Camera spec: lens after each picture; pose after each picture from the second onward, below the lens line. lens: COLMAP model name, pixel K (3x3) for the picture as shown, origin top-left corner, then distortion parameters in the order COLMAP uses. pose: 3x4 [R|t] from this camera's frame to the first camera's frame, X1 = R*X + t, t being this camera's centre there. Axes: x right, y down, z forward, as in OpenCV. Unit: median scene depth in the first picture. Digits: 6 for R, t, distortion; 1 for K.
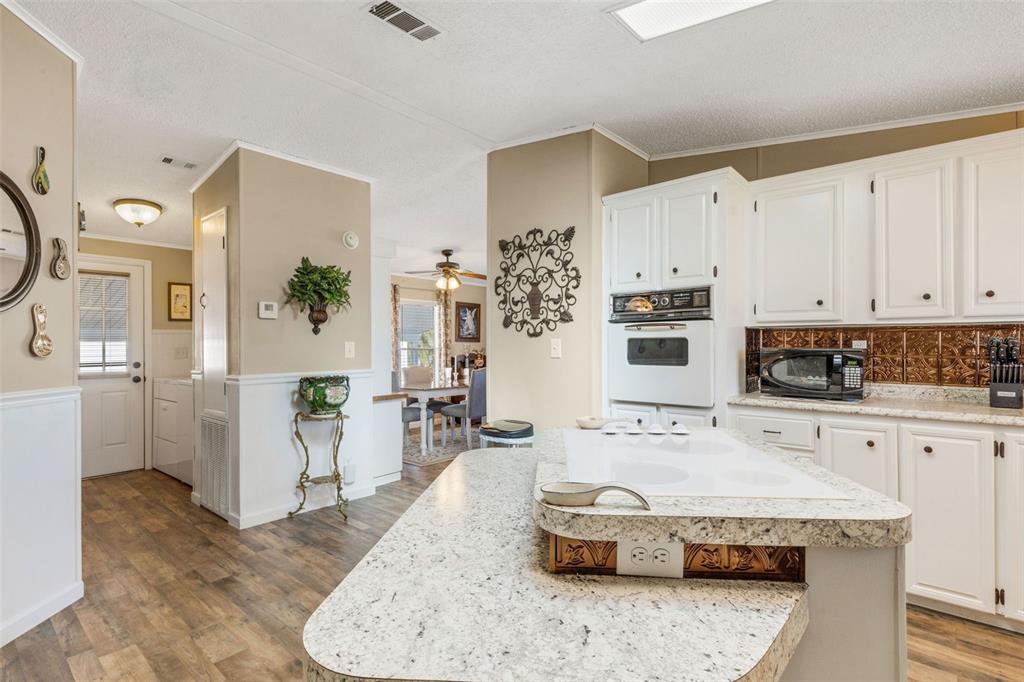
lens RADIAL K [[507.2, 0, 512.0], [0, 507.2, 341.0], [0, 0, 1]] dist [0.002316, -0.000302]
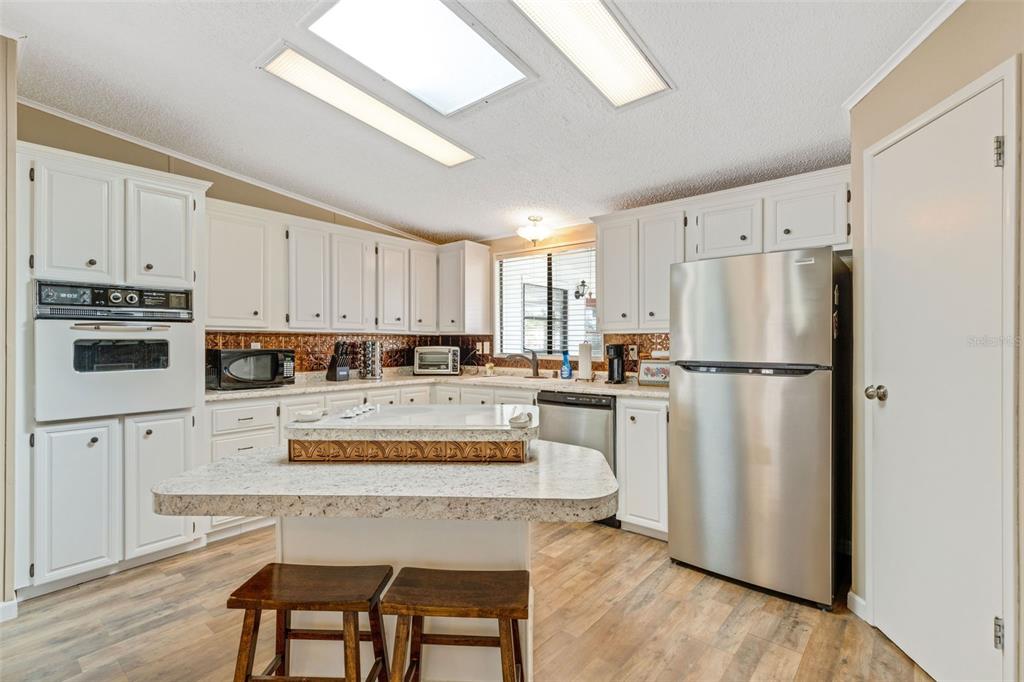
lens RADIAL K [[507.2, 0, 512.0], [0, 507.2, 341.0], [0, 0, 1]] dist [0.002316, -0.000302]
pose [[-0.053115, 0.001989, 0.998586, -0.663856], [-0.004911, 0.999985, -0.002253, -0.005098], [-0.998576, -0.005024, -0.053104, 0.401838]]
